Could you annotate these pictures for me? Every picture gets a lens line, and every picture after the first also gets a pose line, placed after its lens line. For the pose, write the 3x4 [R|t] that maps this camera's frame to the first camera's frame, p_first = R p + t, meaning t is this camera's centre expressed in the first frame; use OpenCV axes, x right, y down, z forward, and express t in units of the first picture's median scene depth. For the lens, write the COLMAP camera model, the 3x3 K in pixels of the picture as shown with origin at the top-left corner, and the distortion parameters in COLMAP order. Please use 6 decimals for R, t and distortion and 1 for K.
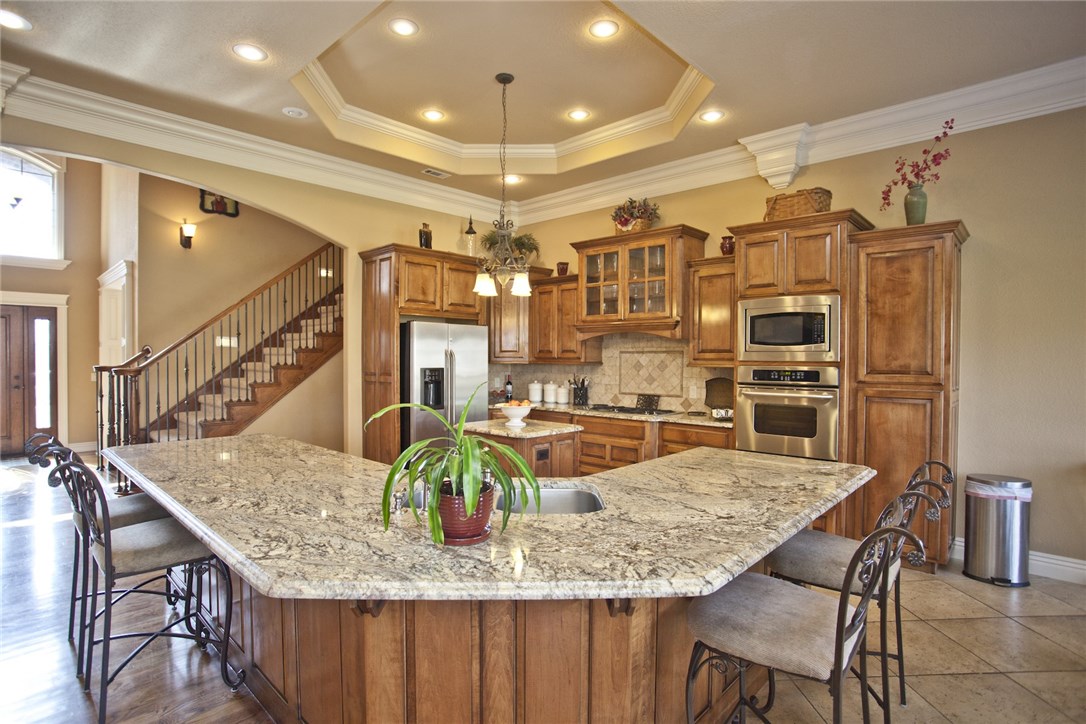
lens RADIAL K [[561.1, 0, 543.0], [0, 561.1, 362.0], [0, 0, 1]] dist [-0.003399, 0.000298]
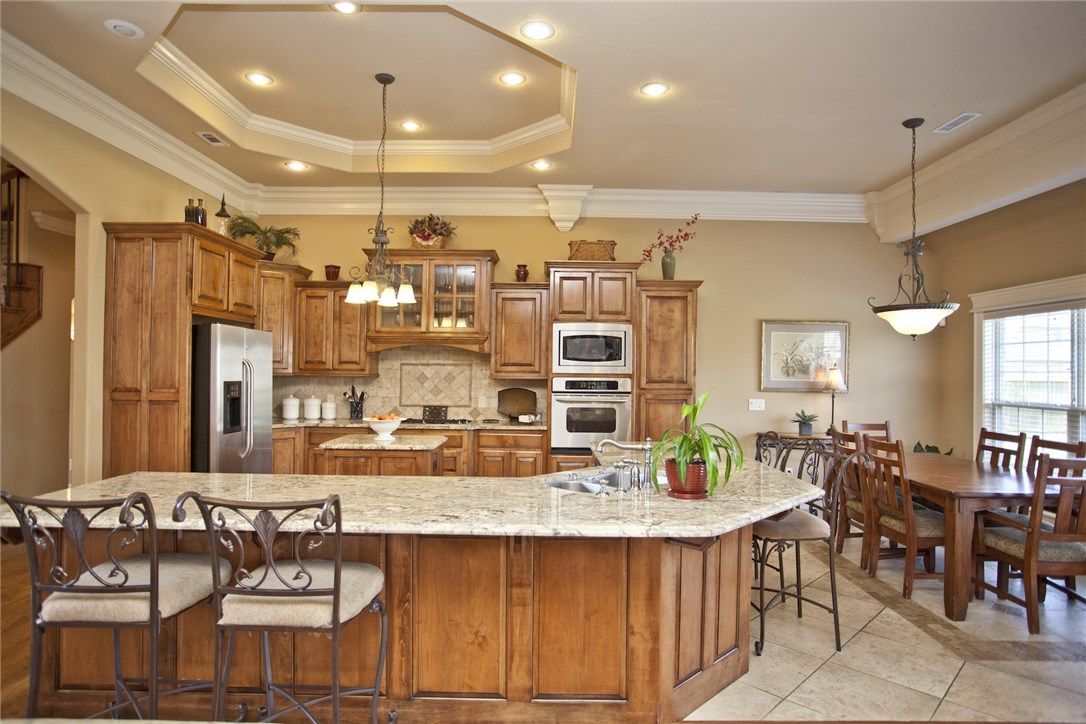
lens RADIAL K [[621.3, 0, 541.3], [0, 621.3, 377.8], [0, 0, 1]] dist [-0.000267, 0.000392]
pose [[0.748725, -0.003438, 0.662872, -0.477019], [-0.000683, 0.999982, 0.005958, -0.000269], [-0.662881, -0.004914, 0.748709, 0.019567]]
